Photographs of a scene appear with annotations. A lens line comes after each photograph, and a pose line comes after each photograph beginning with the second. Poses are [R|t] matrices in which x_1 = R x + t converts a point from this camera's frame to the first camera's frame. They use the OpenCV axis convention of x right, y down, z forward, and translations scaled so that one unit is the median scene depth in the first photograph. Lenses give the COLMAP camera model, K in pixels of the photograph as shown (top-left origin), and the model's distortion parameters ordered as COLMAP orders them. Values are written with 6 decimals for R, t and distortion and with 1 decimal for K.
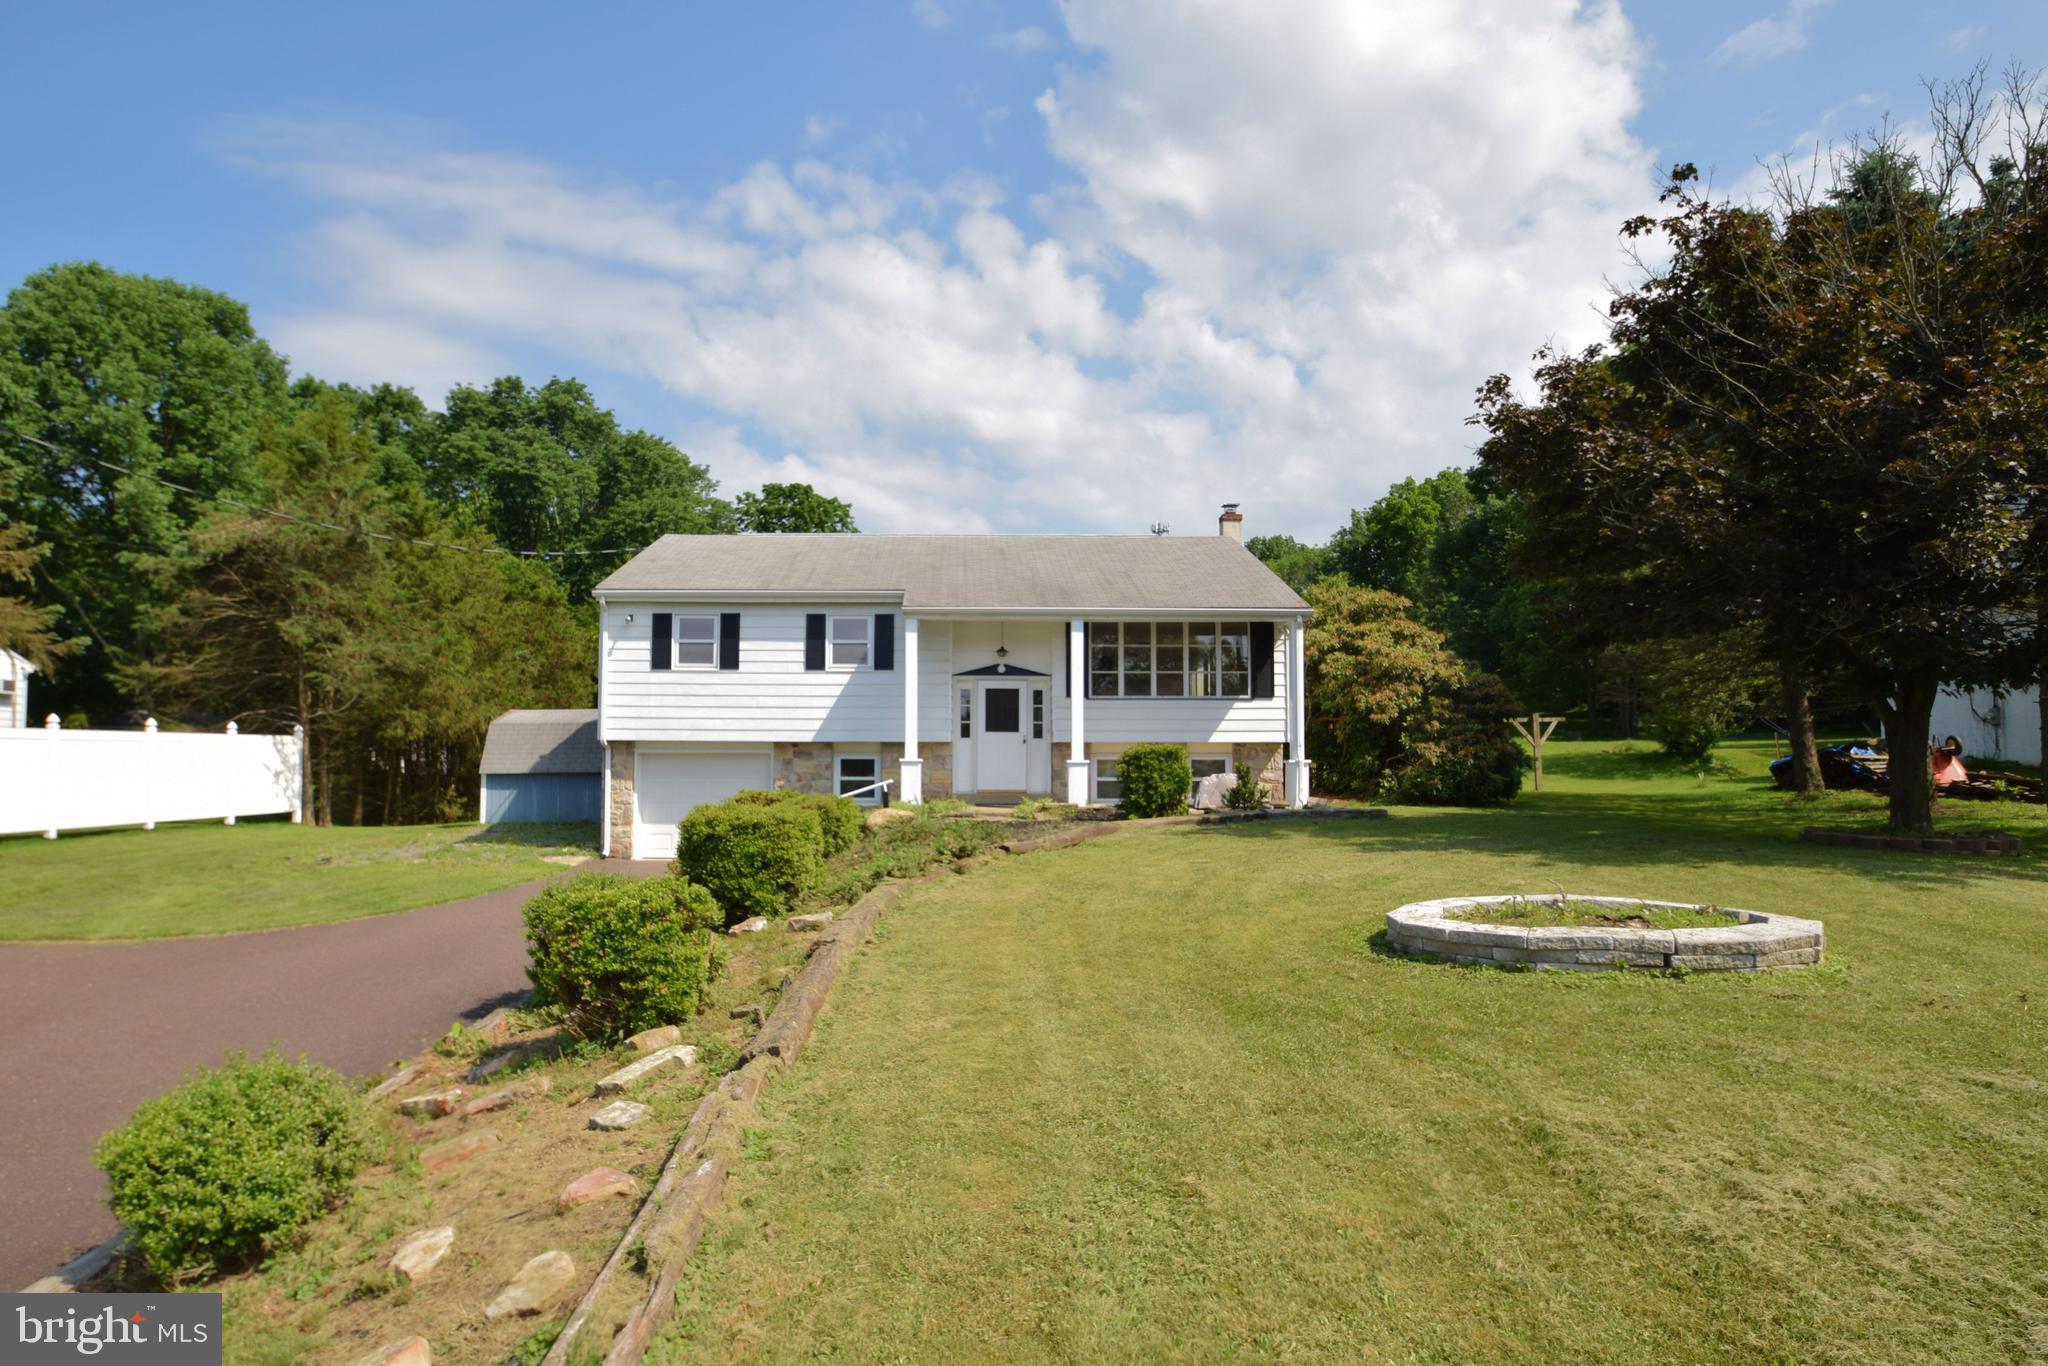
lens RADIAL K [[1165.7, 0, 1024.0], [0, 1165.7, 683.0], [0, 0, 1]] dist [-0.019366, -0.020021]
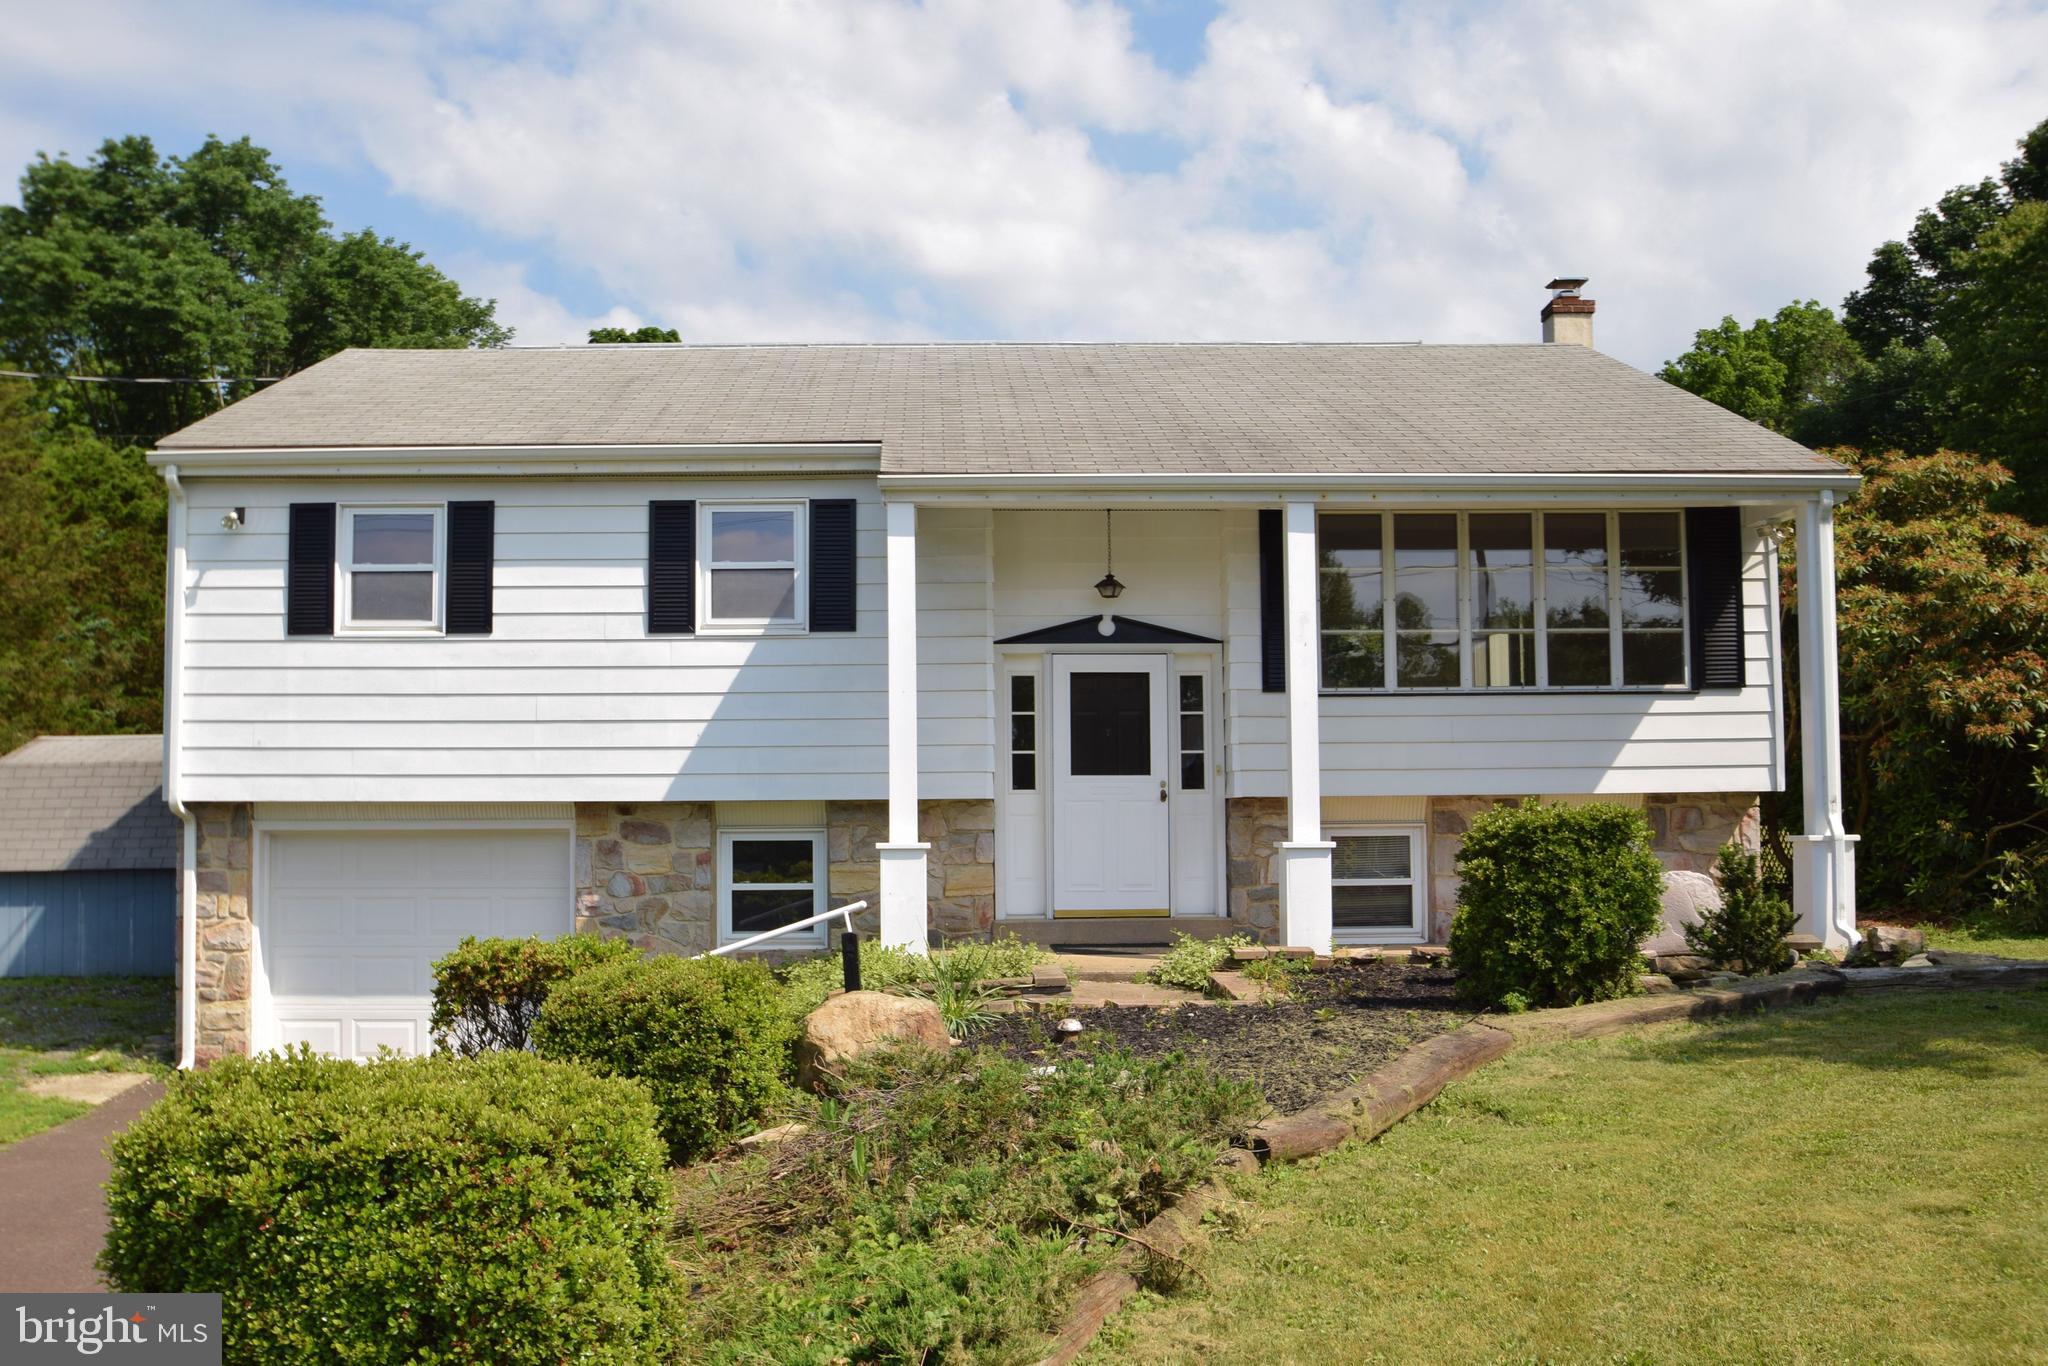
lens RADIAL K [[1898.7, 0, 1024.0], [0, 1898.7, 683.0], [0, 0, 1]] dist [-0.043962, -0.005773]
pose [[0.999951, -0.009244, -0.003469, -0.047816], [0.009227, 0.999946, -0.004740, 0.011567], [0.003513, 0.004708, 0.999983, 0.305982]]
